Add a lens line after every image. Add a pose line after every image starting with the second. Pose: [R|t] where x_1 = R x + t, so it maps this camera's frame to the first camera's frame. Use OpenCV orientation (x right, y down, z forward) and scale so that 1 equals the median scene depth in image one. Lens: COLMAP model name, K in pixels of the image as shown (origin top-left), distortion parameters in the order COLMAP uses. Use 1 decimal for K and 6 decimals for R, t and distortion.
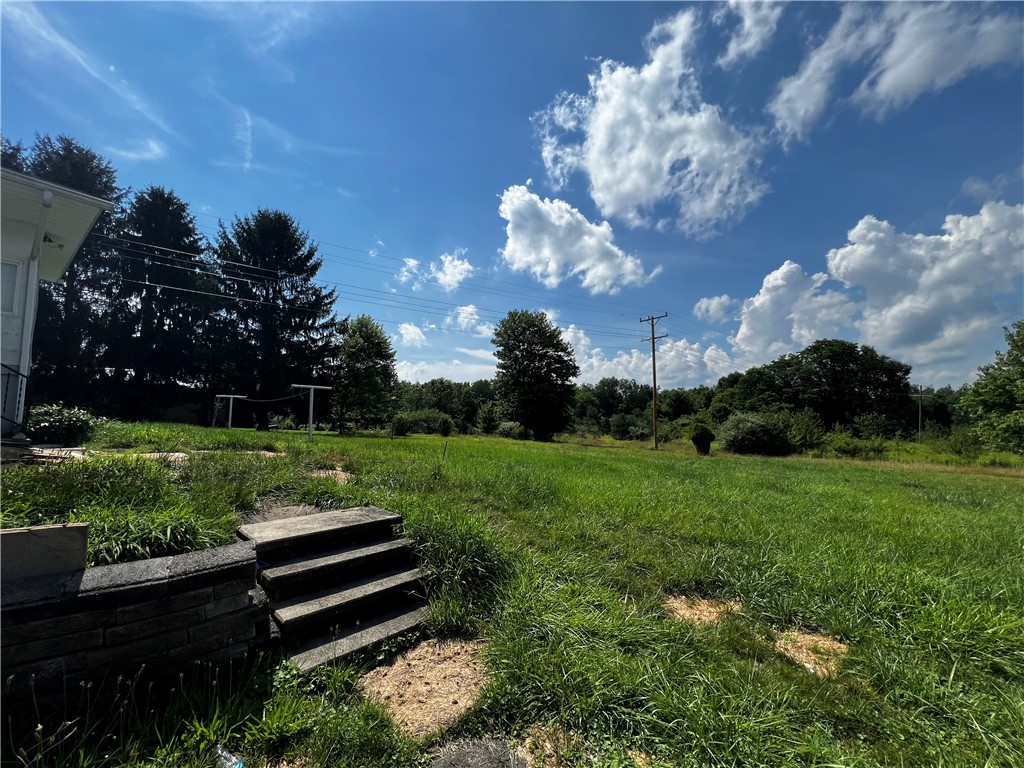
lens RADIAL K [[412.0, 0, 510.8], [0, 412.0, 383.5], [0, 0, 1]] dist [-0.000994, 0.000565]
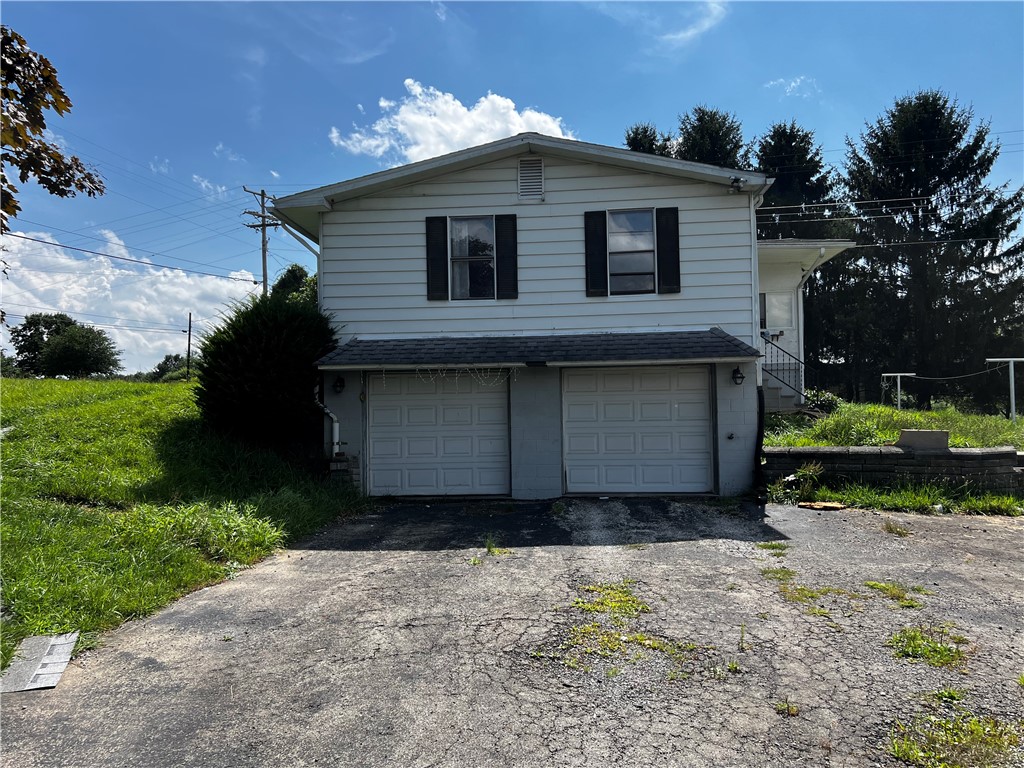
lens RADIAL K [[770.1, 0, 510.8], [0, 770.1, 375.9], [0, 0, 1]] dist [0.046703, -0.040419]
pose [[0.544963, -0.040234, -0.837494, 0.113298], [0.077871, 0.996960, 0.002776, -0.018170], [0.834836, -0.066729, 0.546439, -0.286882]]
